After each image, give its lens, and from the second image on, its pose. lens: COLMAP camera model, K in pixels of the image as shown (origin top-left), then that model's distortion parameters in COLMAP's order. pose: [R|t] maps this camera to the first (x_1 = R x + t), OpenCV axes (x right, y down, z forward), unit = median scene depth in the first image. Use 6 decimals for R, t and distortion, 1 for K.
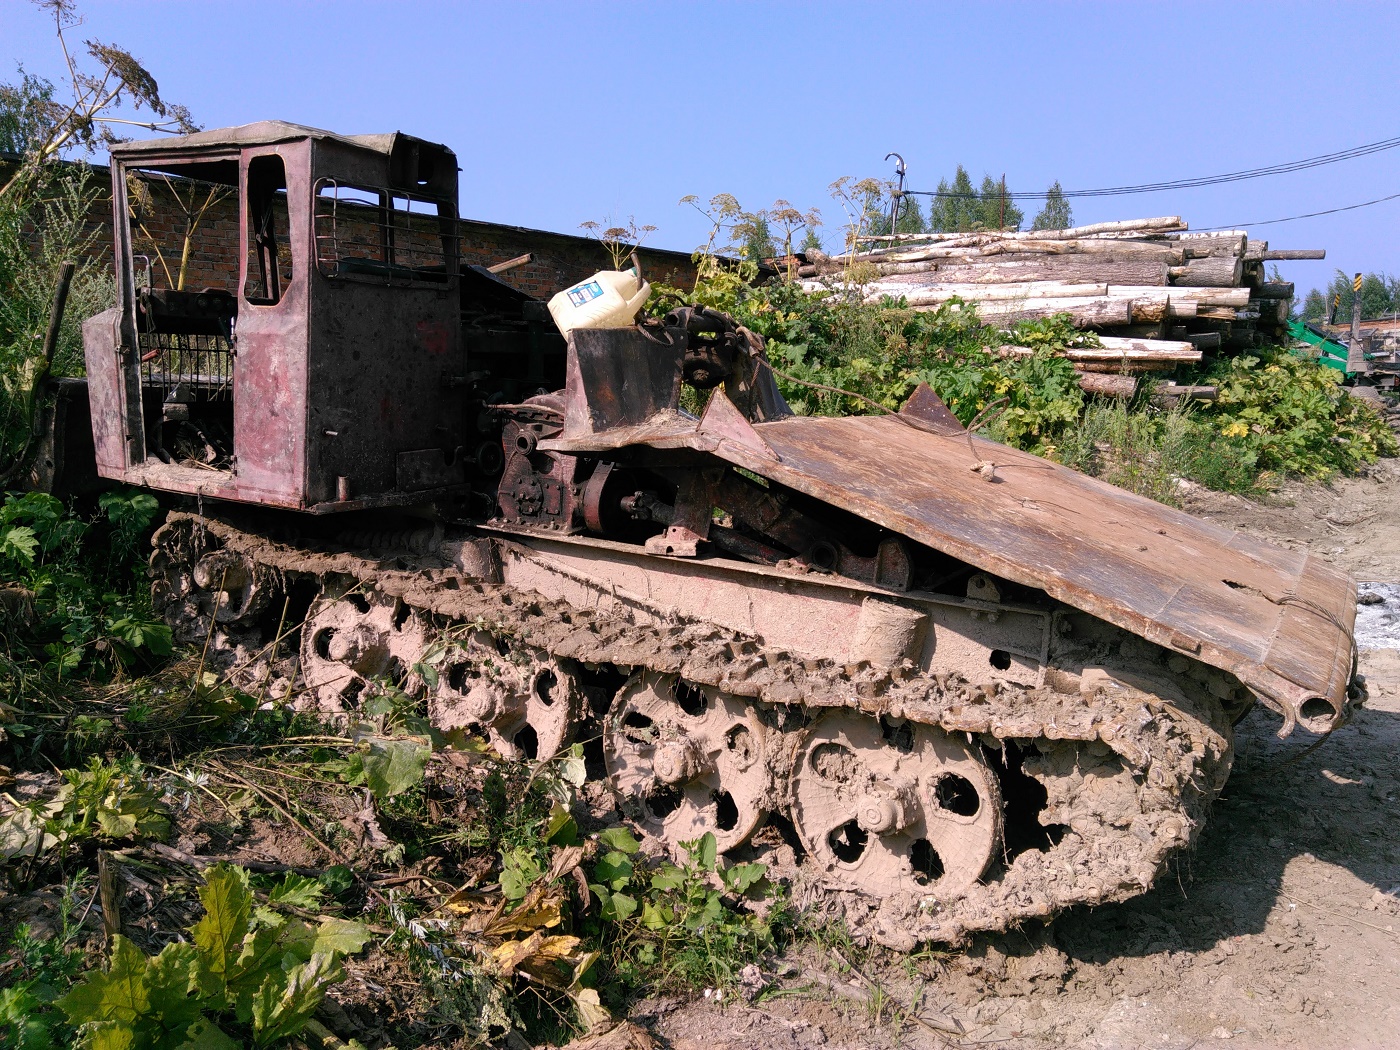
lens RADIAL K [[1113.8, 0, 687.9], [0, 1113.8, 523.6], [0, 0, 1]] dist [0.097551, -0.141611]
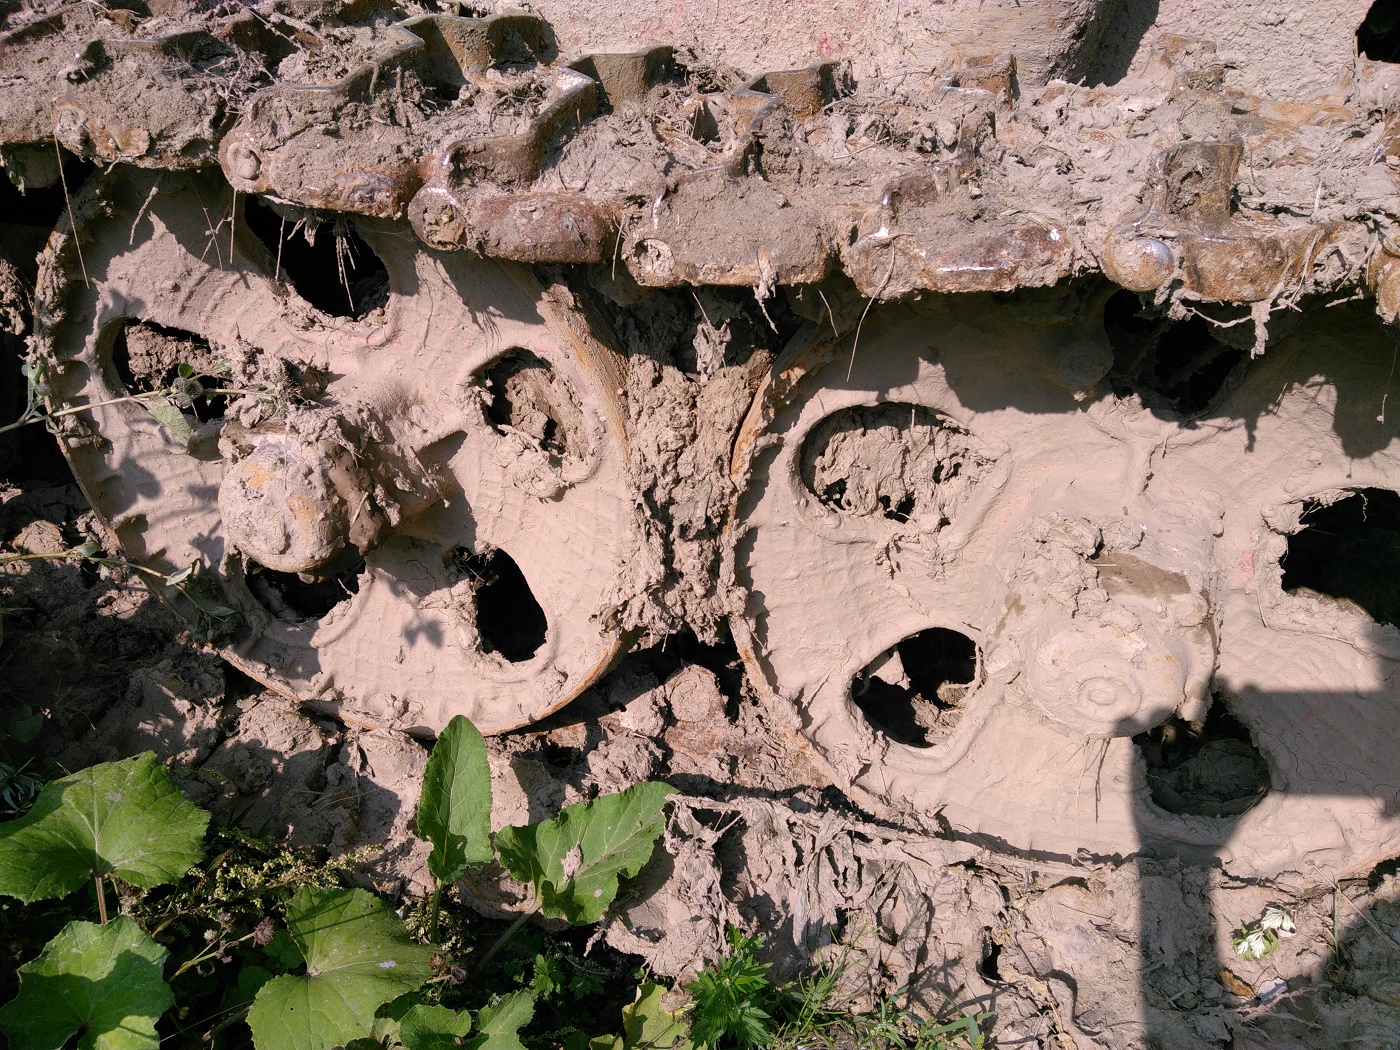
lens RADIAL K [[1113.8, 0, 687.9], [0, 1113.8, 523.6], [0, 0, 1]] dist [0.097551, -0.141611]
pose [[0.972683, -0.138749, 0.186108, 0.029443], [0.041598, 0.892921, 0.448288, 0.097148], [-0.228380, -0.428300, 0.874301, 0.730654]]
